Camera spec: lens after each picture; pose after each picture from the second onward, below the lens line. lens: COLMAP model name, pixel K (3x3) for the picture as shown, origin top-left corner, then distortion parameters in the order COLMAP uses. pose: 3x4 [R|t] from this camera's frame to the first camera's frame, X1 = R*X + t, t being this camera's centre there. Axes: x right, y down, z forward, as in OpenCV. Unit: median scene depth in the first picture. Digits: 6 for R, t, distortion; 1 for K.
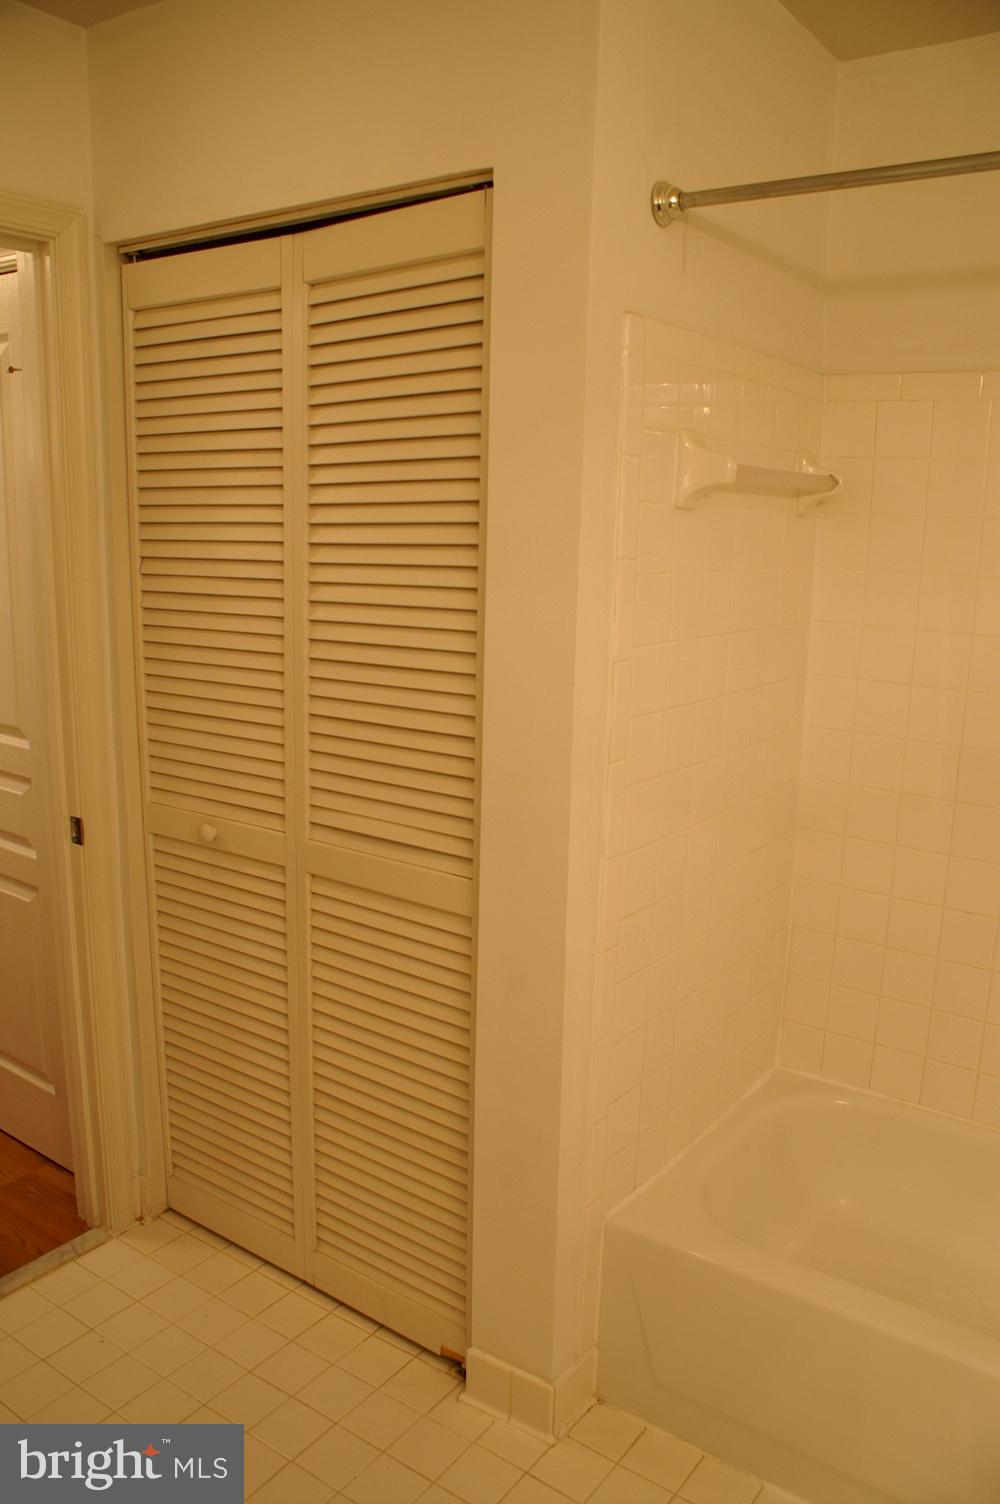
lens RADIAL K [[1173.8, 0, 500.0], [0, 1173.8, 752.0], [0, 0, 1]] dist [-0.154245, 0.121332]
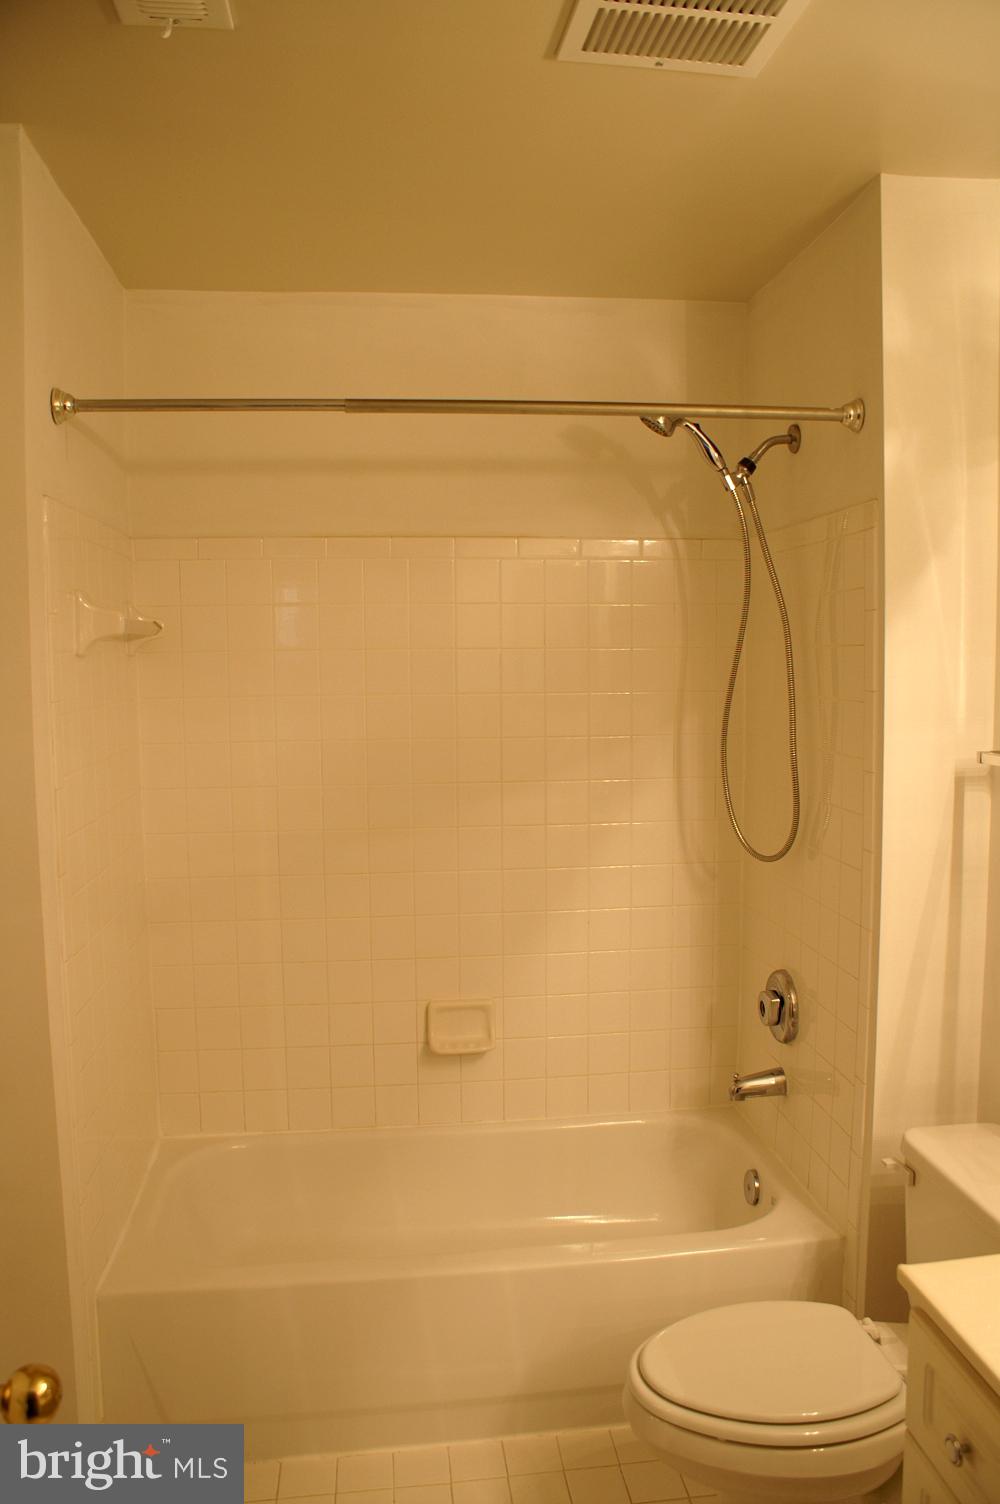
lens RADIAL K [[1173.8, 0, 500.0], [0, 1173.8, 752.0], [0, 0, 1]] dist [-0.154245, 0.121332]
pose [[0.736416, -0.091273, 0.670344, -0.325994], [0.164757, 0.985221, -0.046850, 0.012544], [-0.656160, 0.144945, 0.740570, -0.137984]]
